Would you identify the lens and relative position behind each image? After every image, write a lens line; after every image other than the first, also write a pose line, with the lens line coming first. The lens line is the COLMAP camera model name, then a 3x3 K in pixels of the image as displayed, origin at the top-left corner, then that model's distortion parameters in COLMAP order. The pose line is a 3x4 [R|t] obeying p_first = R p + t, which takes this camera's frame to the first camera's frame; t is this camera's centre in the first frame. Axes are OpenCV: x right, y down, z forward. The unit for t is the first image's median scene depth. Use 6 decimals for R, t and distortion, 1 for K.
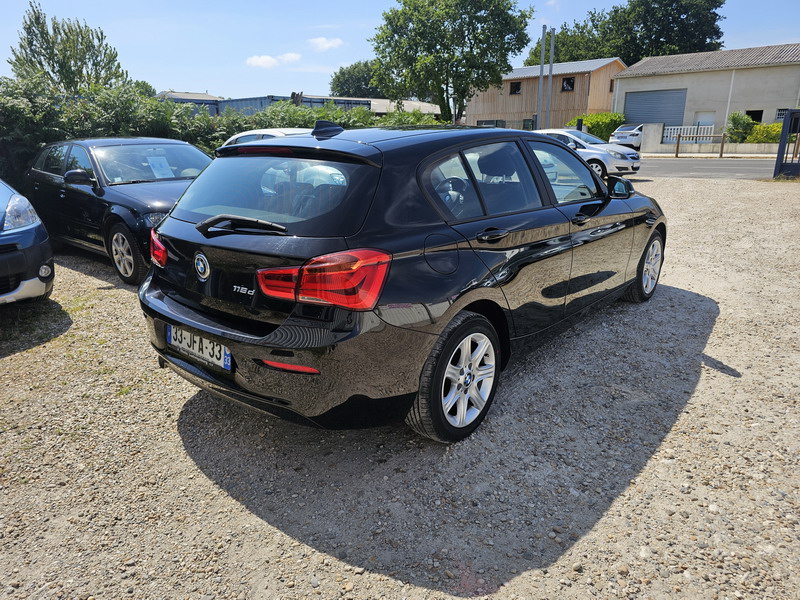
lens RADIAL K [[538.9, 0, 400.5], [0, 538.9, 289.6], [0, 0, 1]] dist [0.041093, -0.030300]
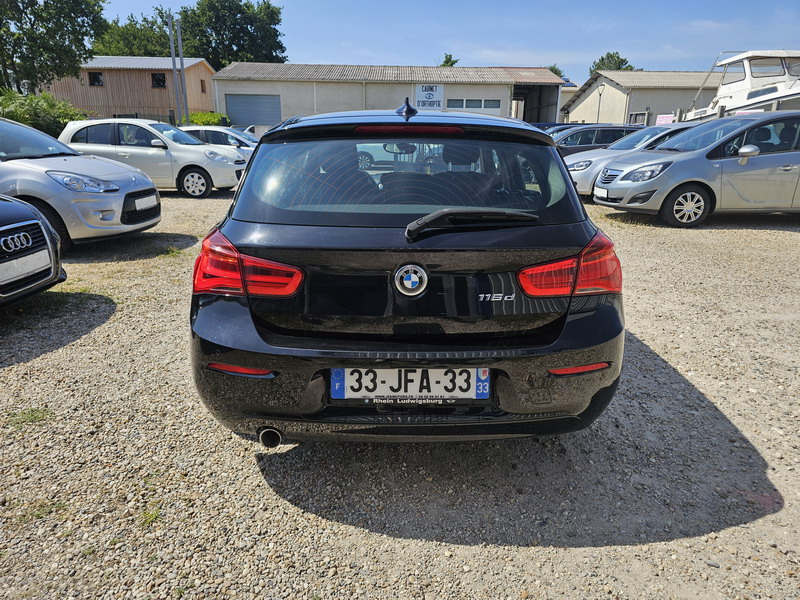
lens RADIAL K [[538.9, 0, 400.5], [0, 538.9, 289.6], [0, 0, 1]] dist [0.041093, -0.030300]
pose [[0.749766, -0.159781, 0.642123, -0.049205], [0.161165, 0.985281, 0.056987, -0.004201], [-0.641777, 0.060761, 0.764481, 0.025048]]
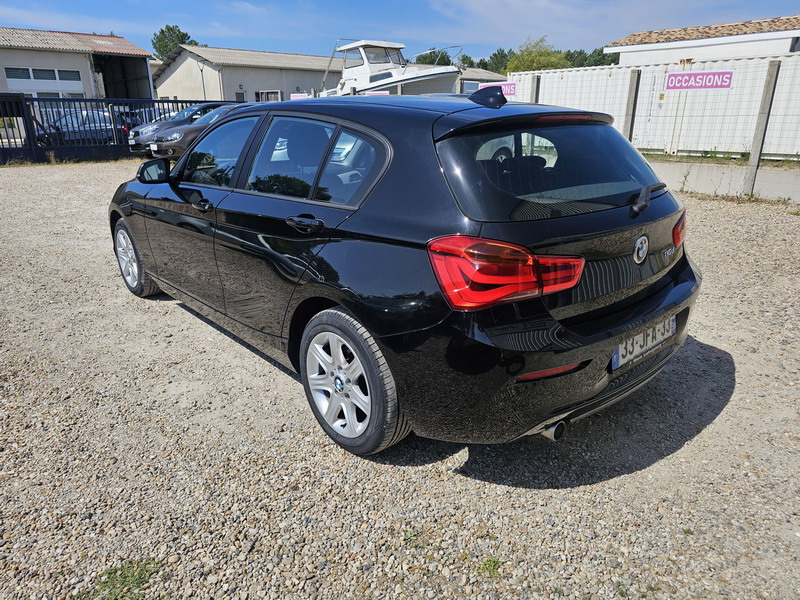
lens RADIAL K [[538.9, 0, 400.5], [0, 538.9, 289.6], [0, 0, 1]] dist [0.041093, -0.030300]
pose [[0.136010, -0.293551, 0.946218, -0.072224], [0.273934, 0.929000, 0.248834, -0.017474], [-0.952083, 0.225357, 0.206767, 0.068685]]
